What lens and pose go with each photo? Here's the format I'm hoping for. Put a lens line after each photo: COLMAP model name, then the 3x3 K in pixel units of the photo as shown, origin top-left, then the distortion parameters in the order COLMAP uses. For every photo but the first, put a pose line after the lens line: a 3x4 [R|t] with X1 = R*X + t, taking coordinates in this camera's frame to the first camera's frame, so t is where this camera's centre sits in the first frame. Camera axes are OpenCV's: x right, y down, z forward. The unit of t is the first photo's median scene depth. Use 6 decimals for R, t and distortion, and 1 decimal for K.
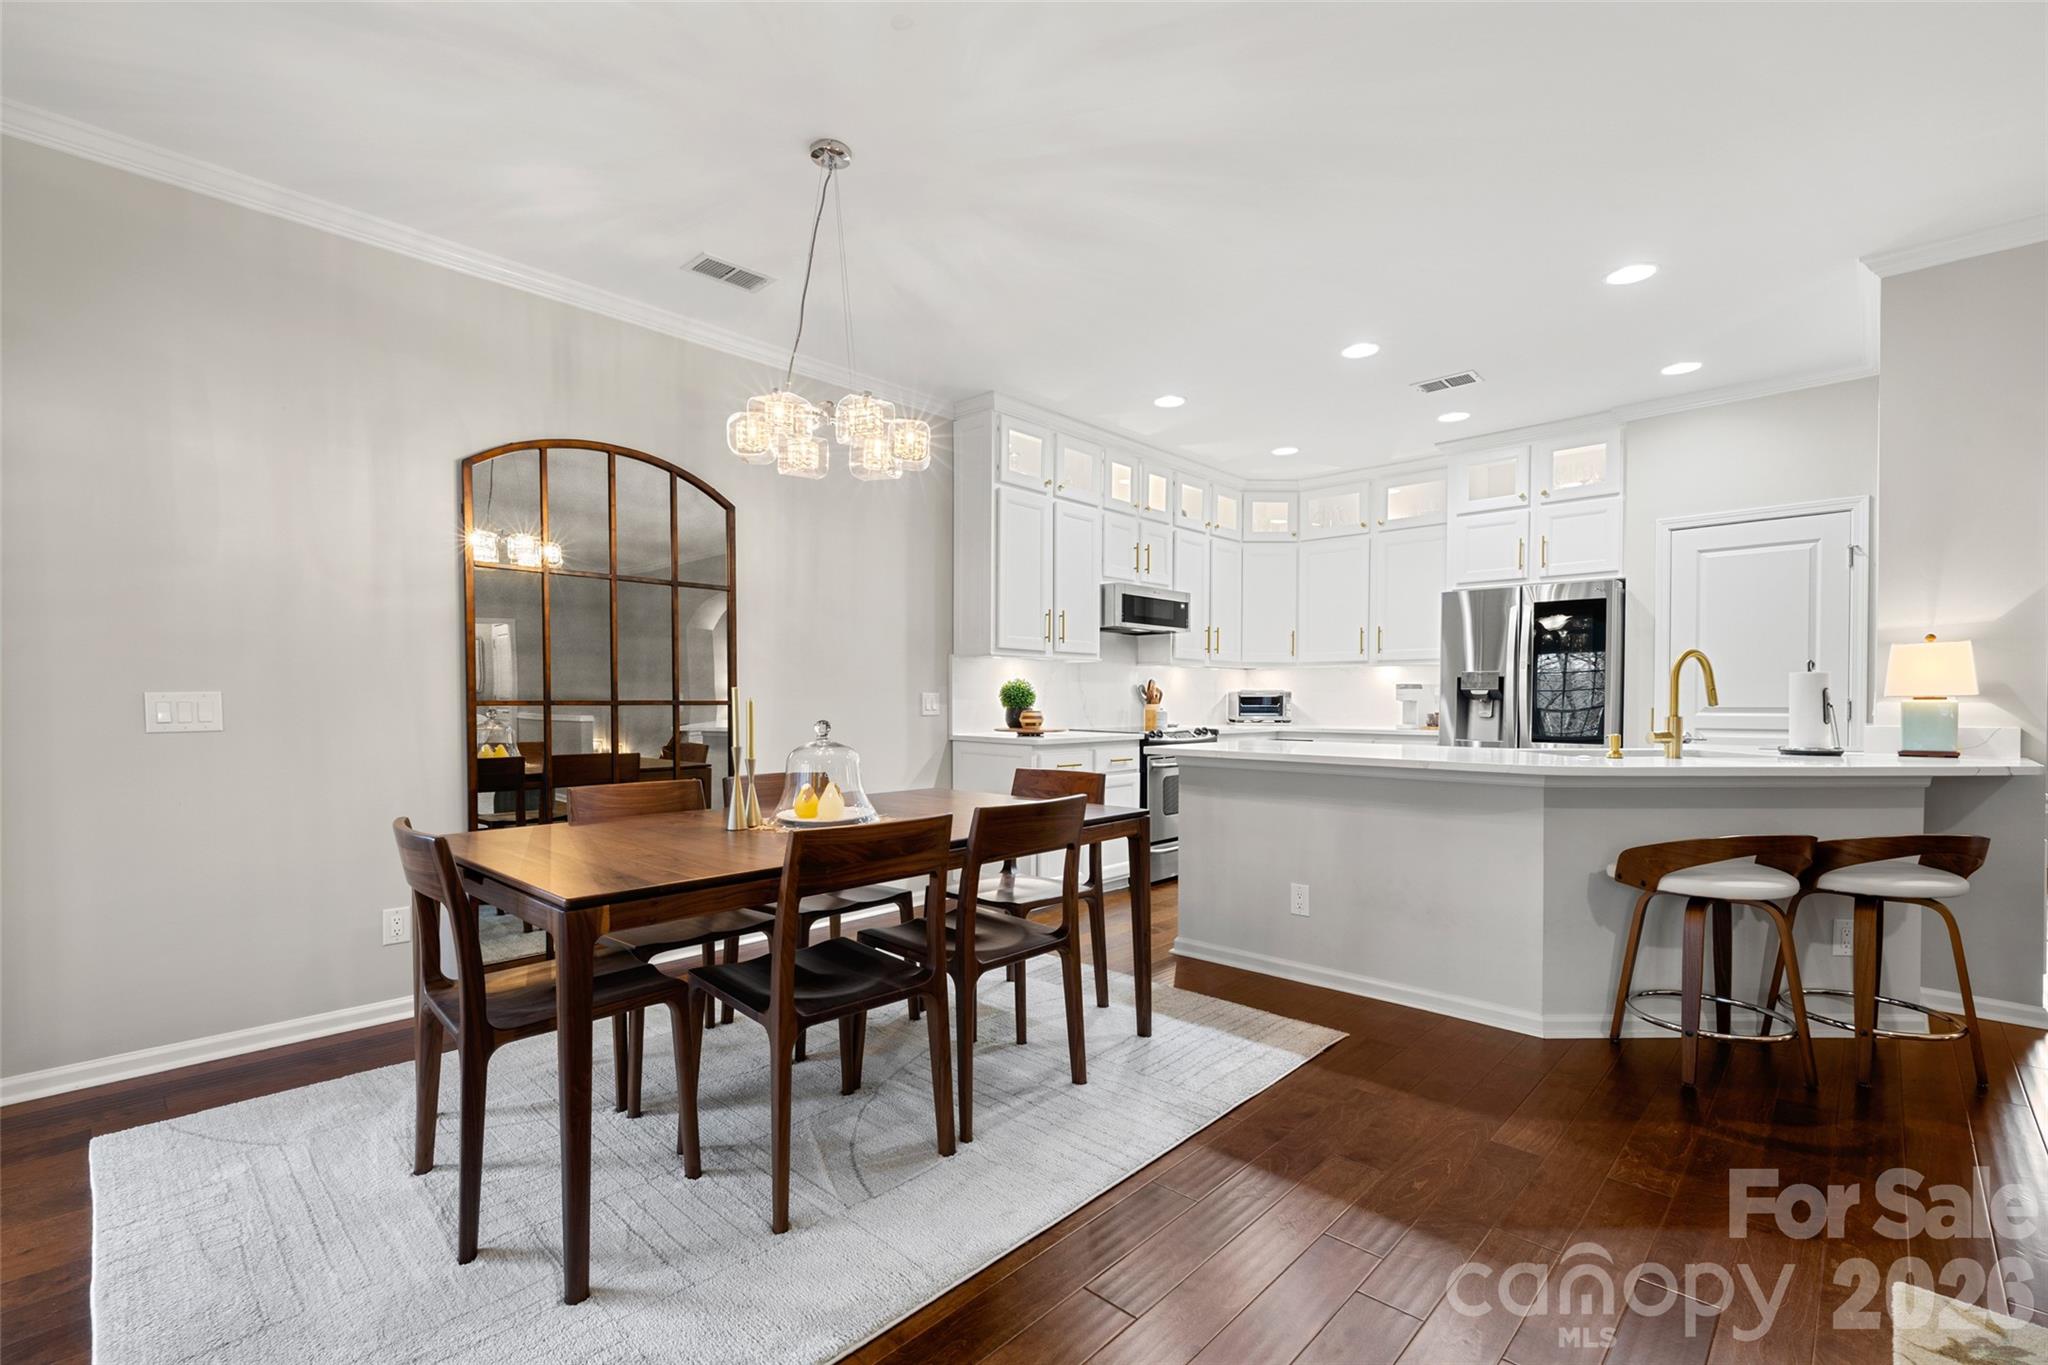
lens RADIAL K [[896.8, 0, 1015.2], [0, 896.8, 723.3], [0, 0, 1]] dist [0.002628, 0.000463]
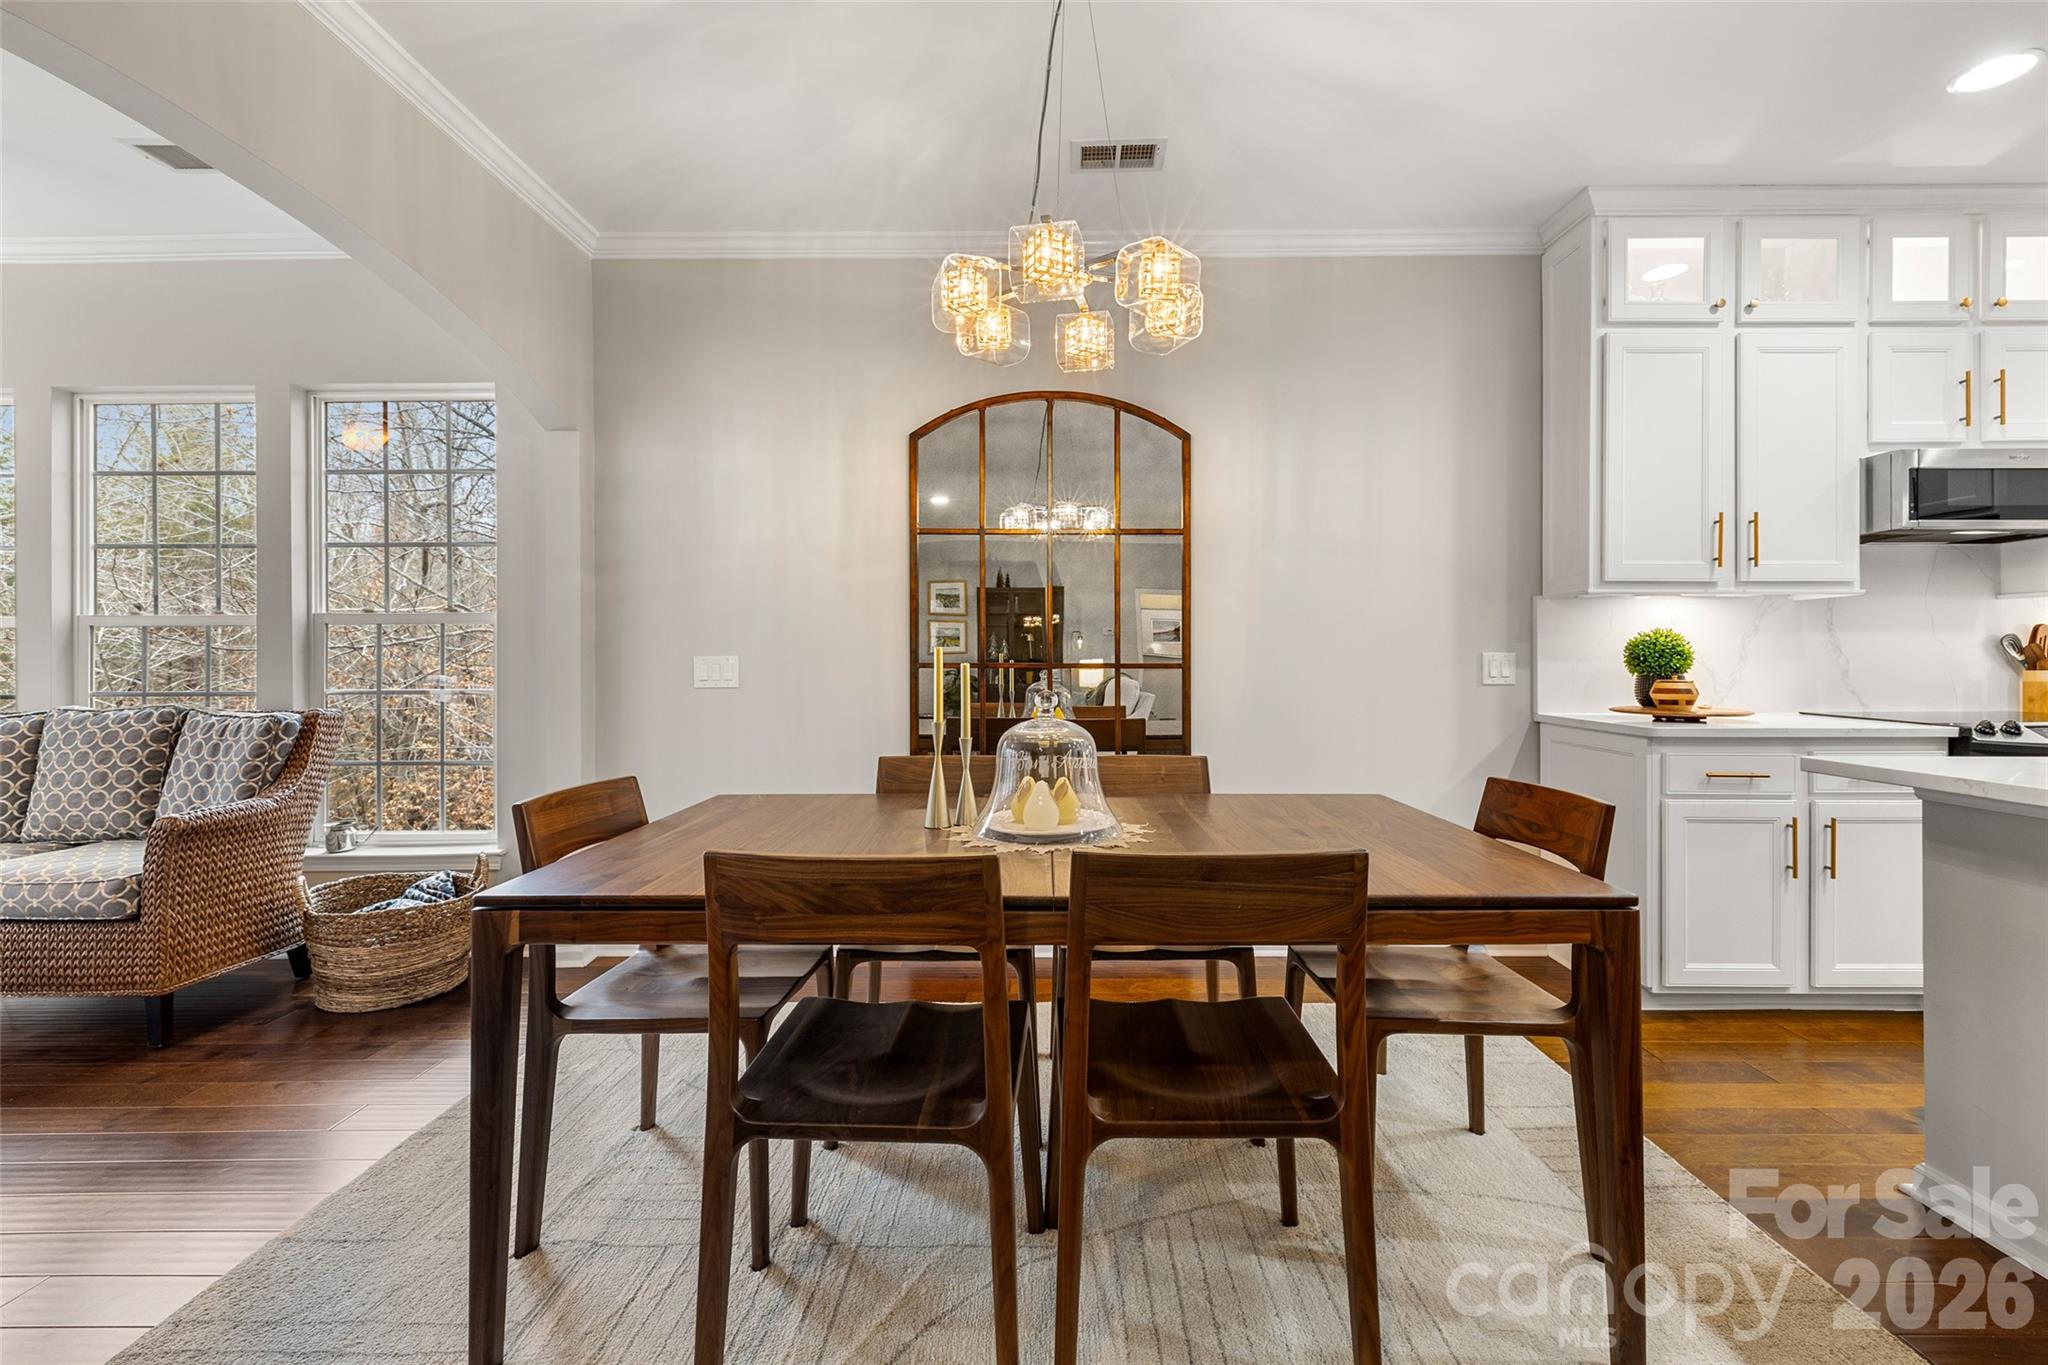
lens RADIAL K [[896.8, 0, 1042.6], [0, 896.8, 659.6], [0, 0, 1]] dist [0.002628, 0.000463]
pose [[0.690932, -0.002032, -0.722917, 0.161571], [-0.018954, 0.999601, -0.020925, -0.007129], [0.722672, 0.028160, 0.690618, 0.259113]]
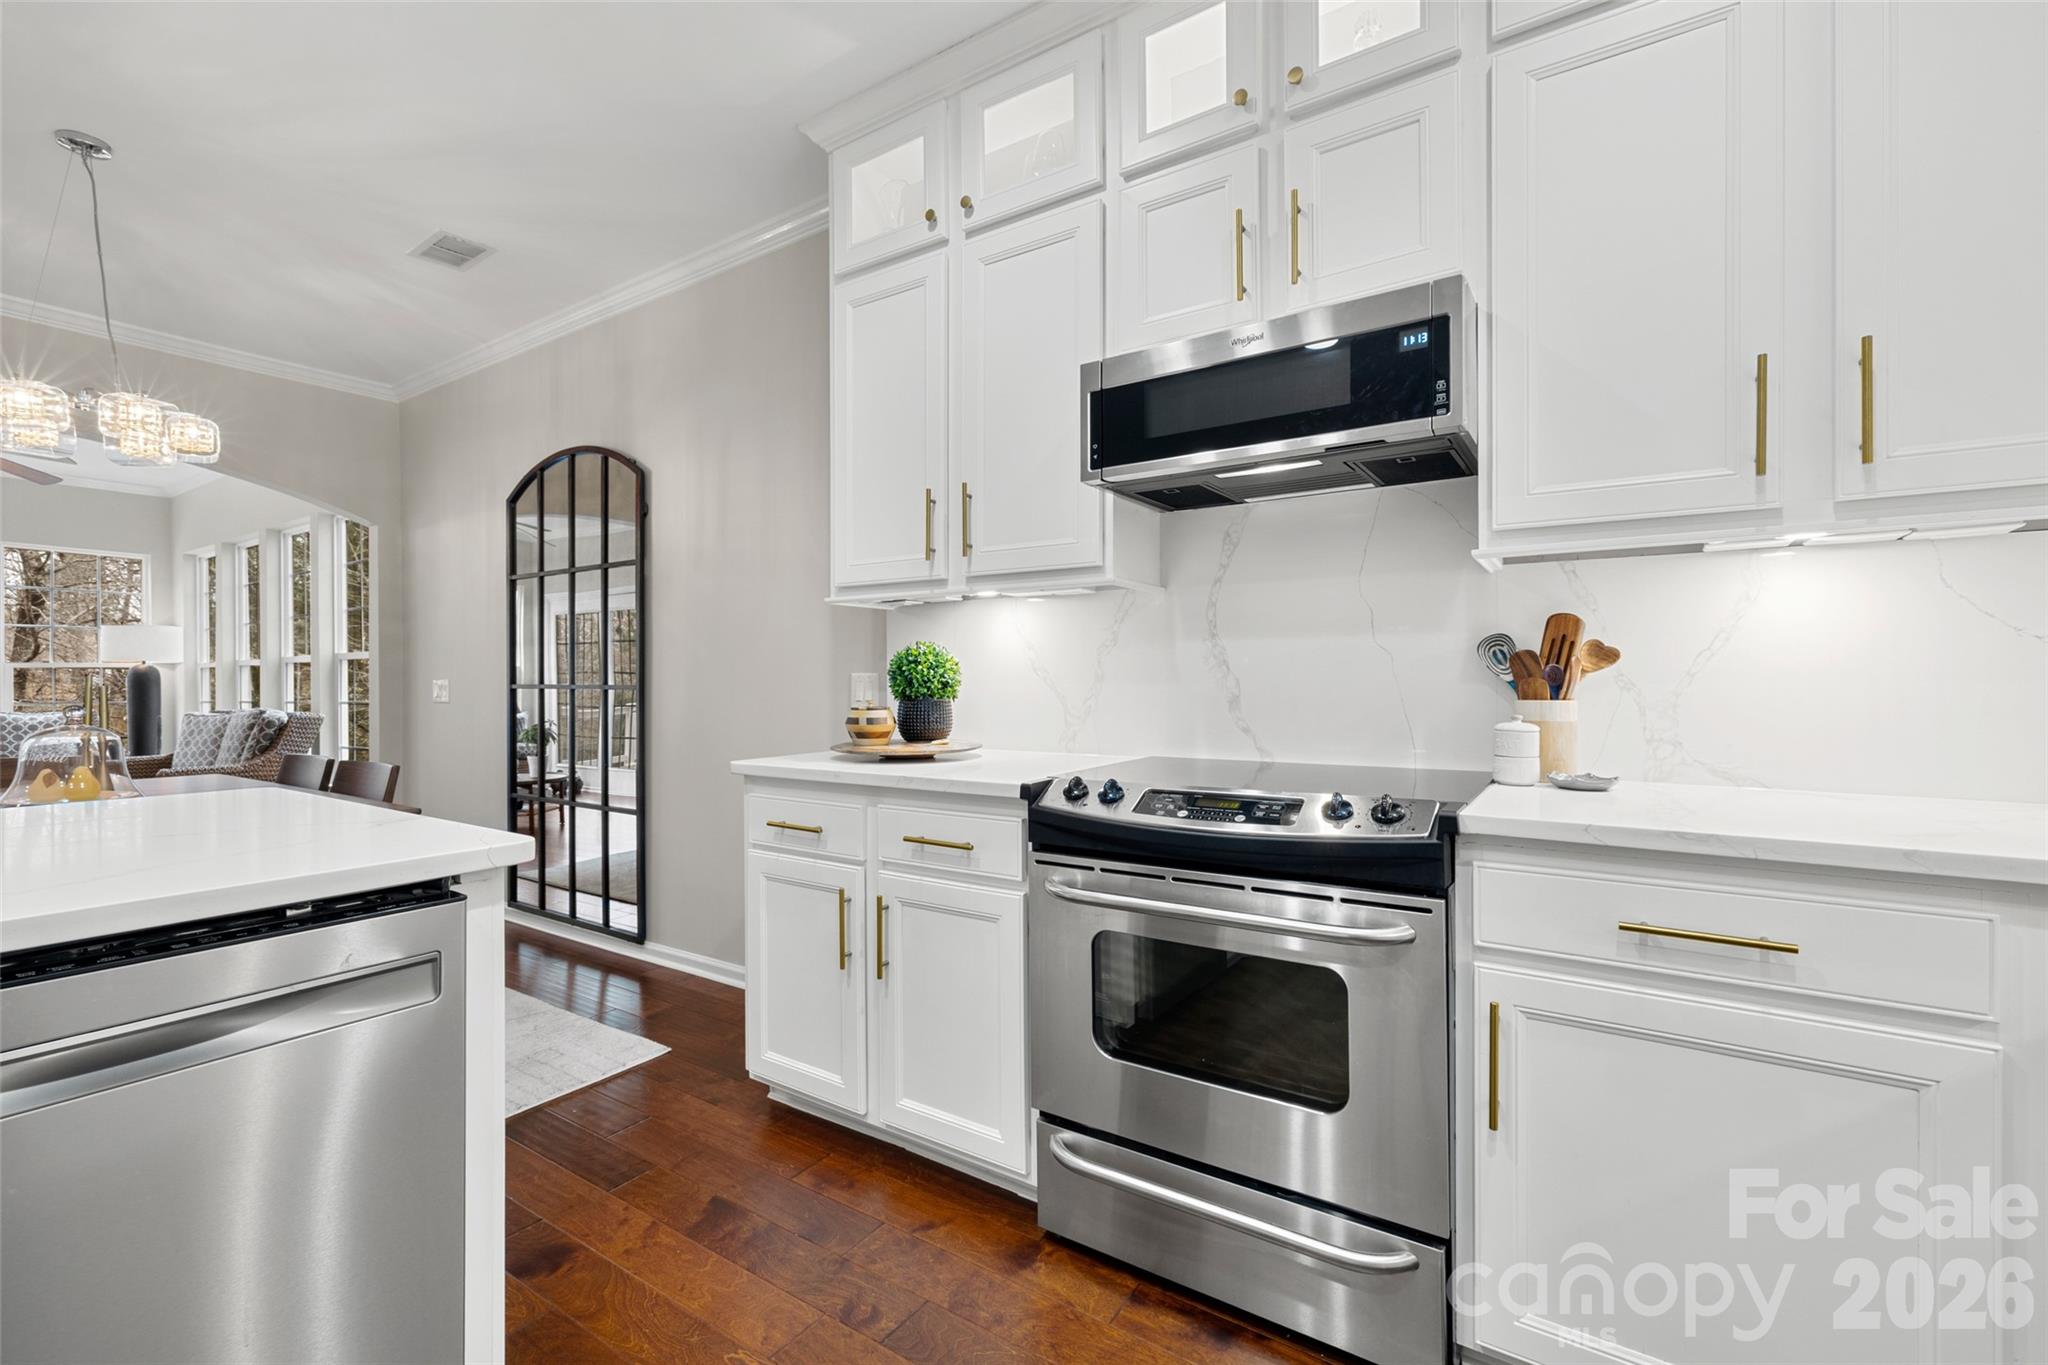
lens RADIAL K [[896.8, 0, 1013.9], [0, 896.8, 676.7], [0, 0, 1]] dist [0.002628, 0.000463]
pose [[0.164881, -0.004045, -0.986305, 0.505560], [-0.023277, 0.999697, -0.007991, -0.028204], [0.986039, 0.024276, 0.164737, 0.979401]]
